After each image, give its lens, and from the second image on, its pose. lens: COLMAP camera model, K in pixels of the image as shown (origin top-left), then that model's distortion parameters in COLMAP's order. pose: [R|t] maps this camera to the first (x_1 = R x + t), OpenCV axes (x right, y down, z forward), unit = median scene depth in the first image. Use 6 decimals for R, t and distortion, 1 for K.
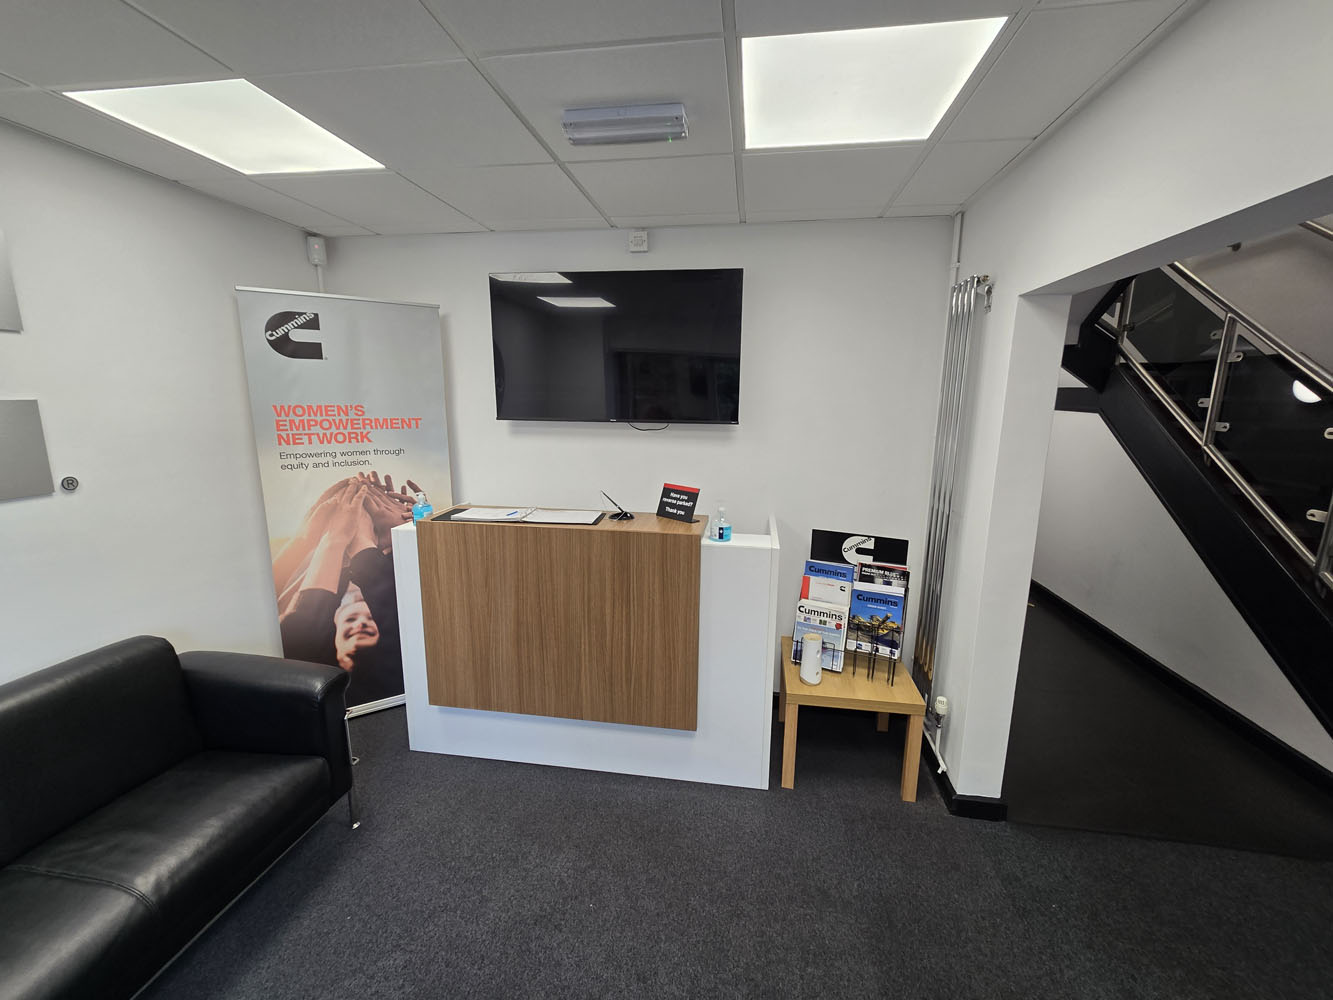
lens RADIAL K [[544.9, 0, 672.8], [0, 544.9, 501.1], [0, 0, 1]] dist [-0.004916, 0.000167]
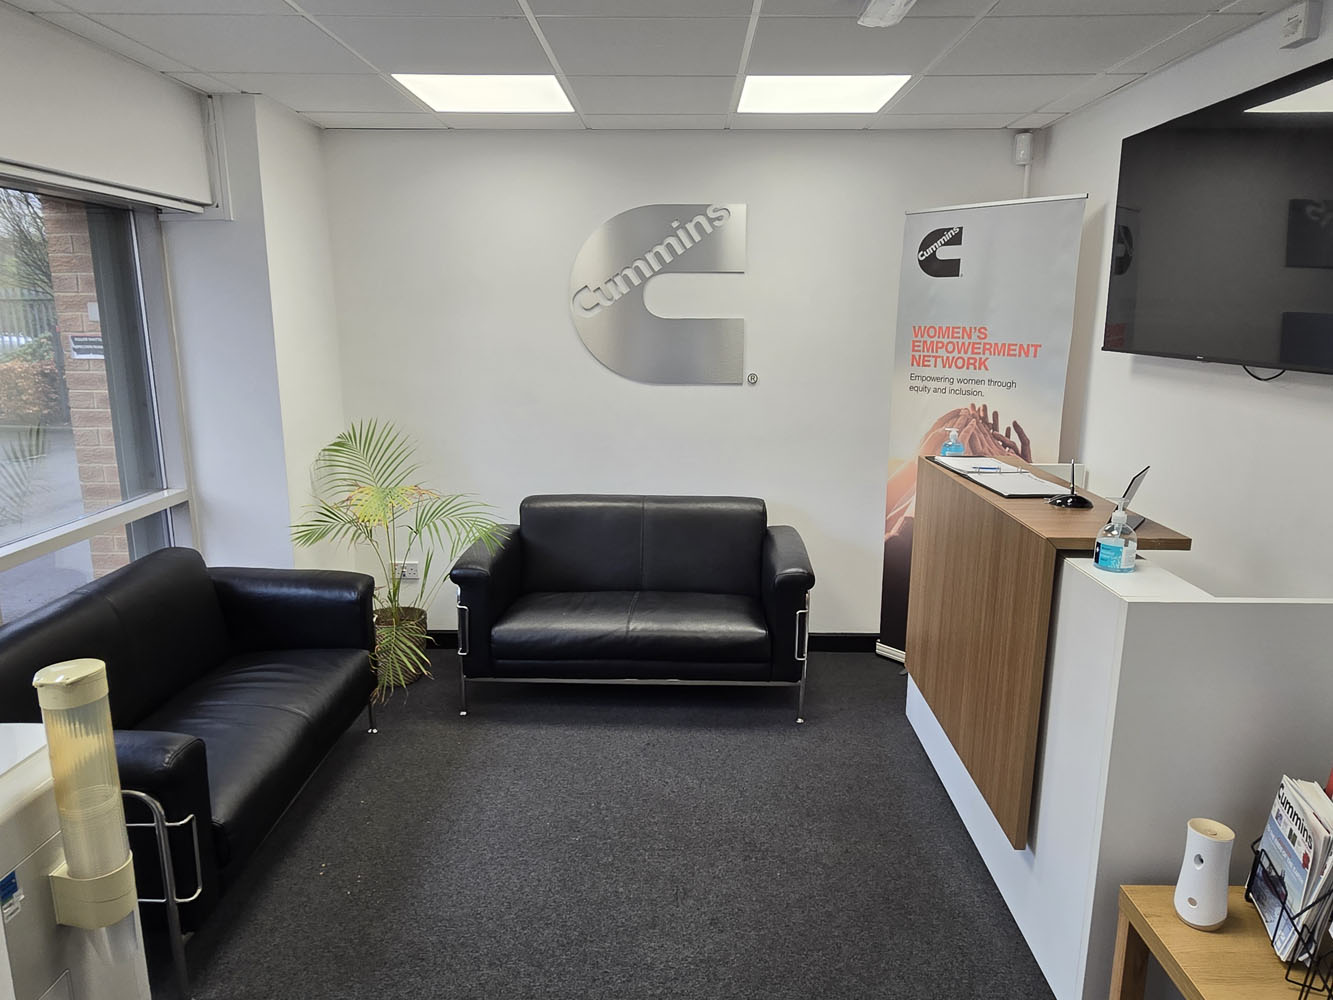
lens RADIAL K [[875.5, 0, 677.9], [0, 875.5, 495.9], [0, 0, 1]] dist [0.005151, -0.001319]
pose [[0.131294, 0.197878, -0.971394, 0.801295], [-0.188628, 0.966961, 0.171480, -0.065088], [0.973232, 0.160718, 0.164281, 0.347562]]
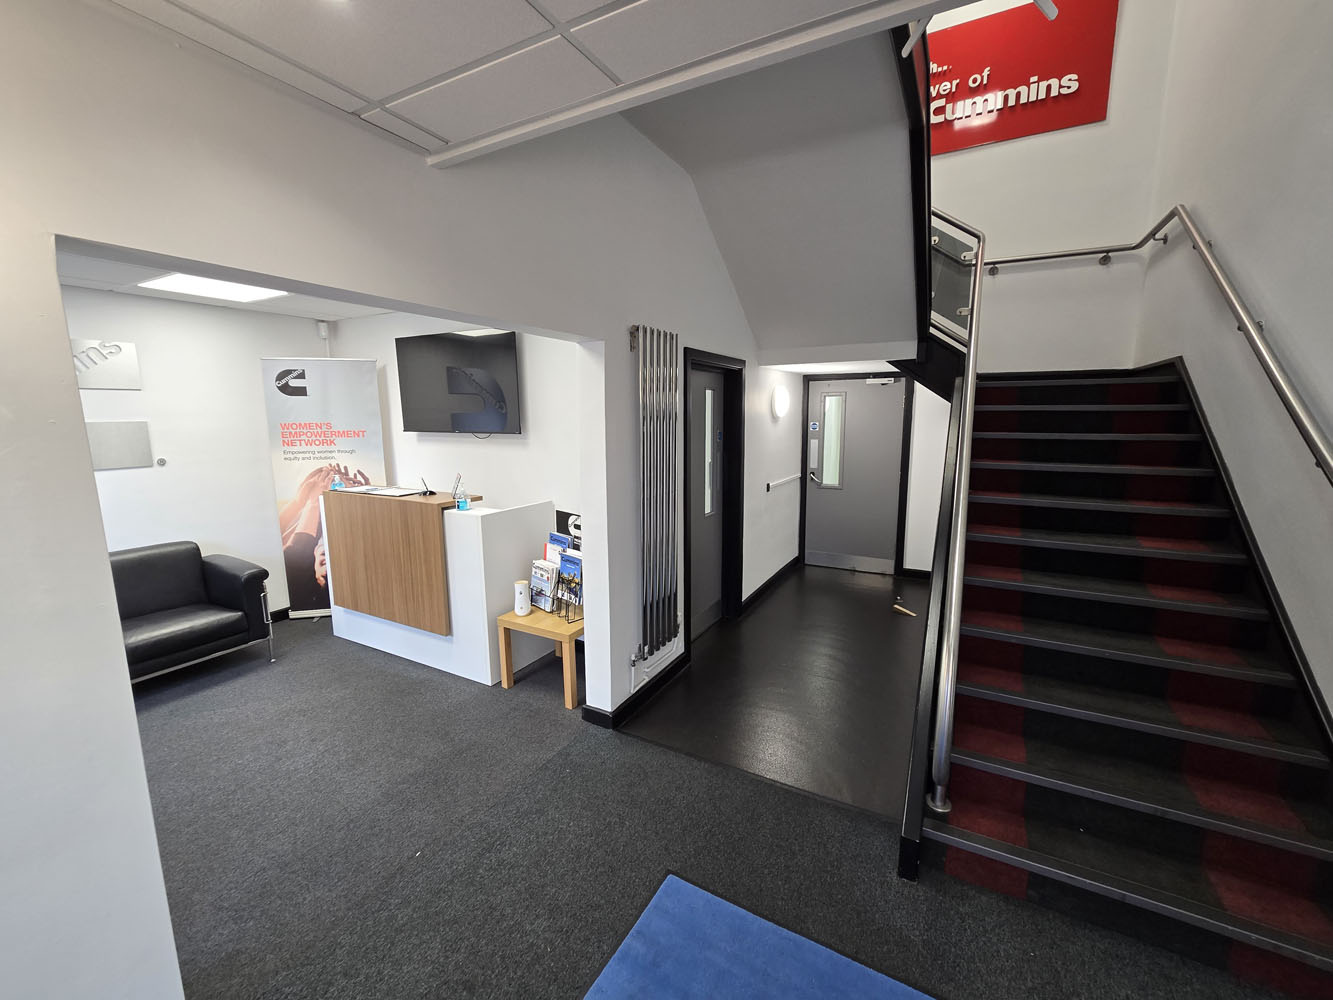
lens RADIAL K [[544.9, 0, 674.9], [0, 544.9, 501.0], [0, 0, 1]] dist [-0.004916, 0.000167]
pose [[0.938361, 0.040245, -0.343305, 1.016389], [-0.050234, 0.998532, -0.020249, 0.042354], [0.341986, 0.036246, 0.939006, -0.186617]]
